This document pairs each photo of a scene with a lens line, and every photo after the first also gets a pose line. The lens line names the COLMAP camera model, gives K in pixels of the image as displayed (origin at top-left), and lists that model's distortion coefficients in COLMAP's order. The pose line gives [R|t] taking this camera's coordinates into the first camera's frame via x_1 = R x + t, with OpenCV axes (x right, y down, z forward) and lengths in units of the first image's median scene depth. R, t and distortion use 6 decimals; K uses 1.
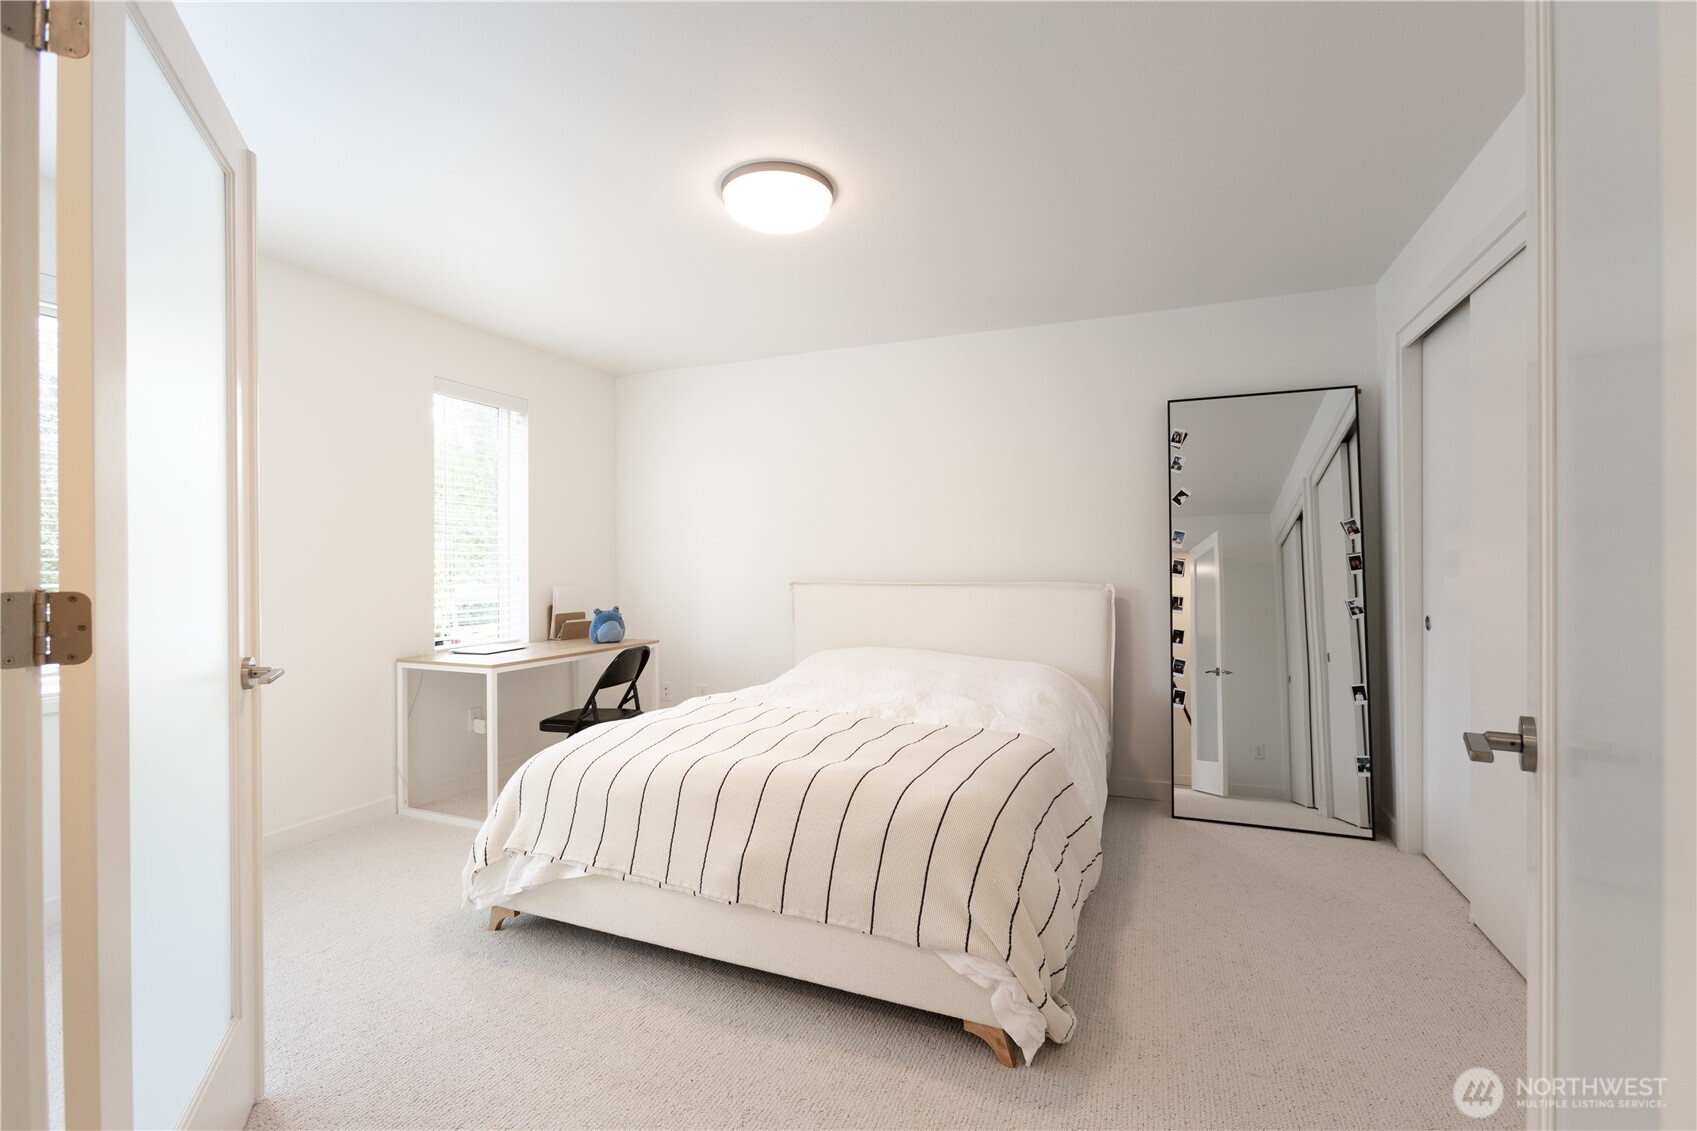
lens RADIAL K [[755.4, 0, 848.5], [0, 755.4, 565.5], [0, 0, 1]] dist [-0.002275, -0.000189]
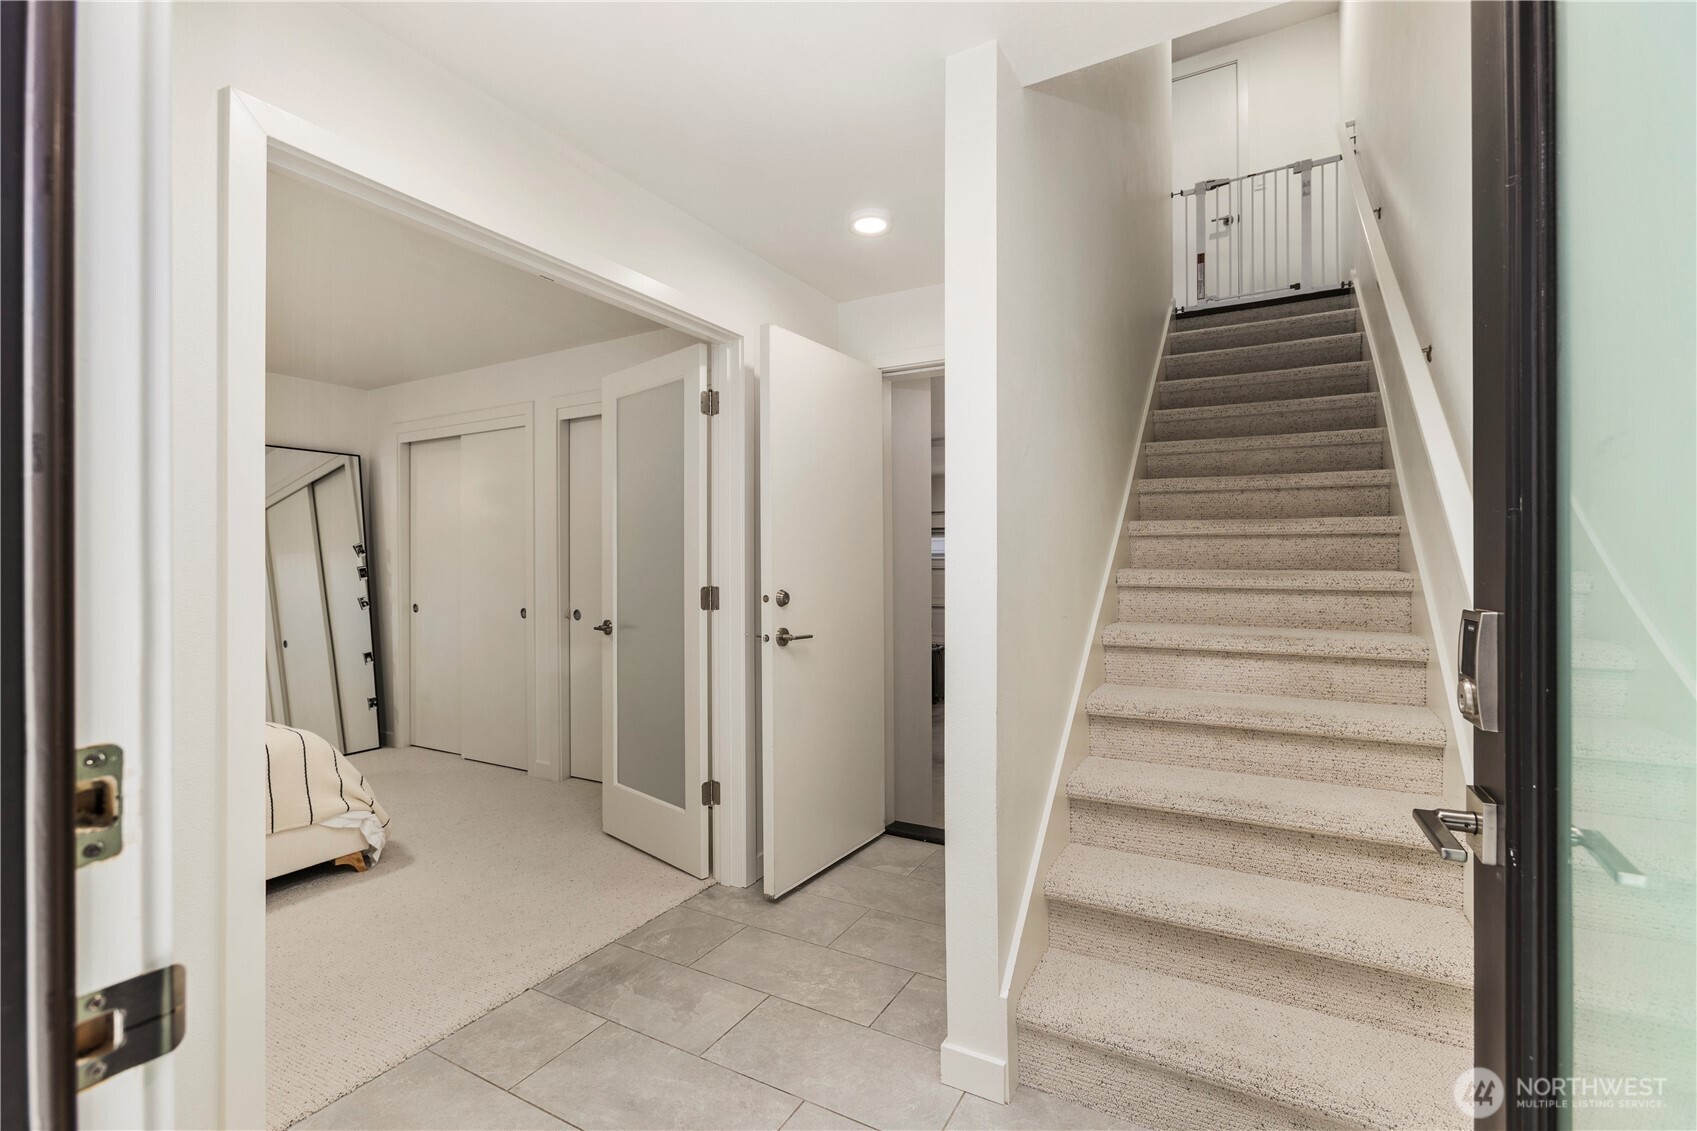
lens RADIAL K [[755.4, 0, 848.5], [0, 755.4, 565.5], [0, 0, 1]] dist [-0.002275, -0.000189]
pose [[0.114813, 0.006715, 0.993364, -0.753835], [0.001781, 0.999974, -0.006966, -0.006187], [-0.993386, 0.002569, 0.114798, -0.155511]]
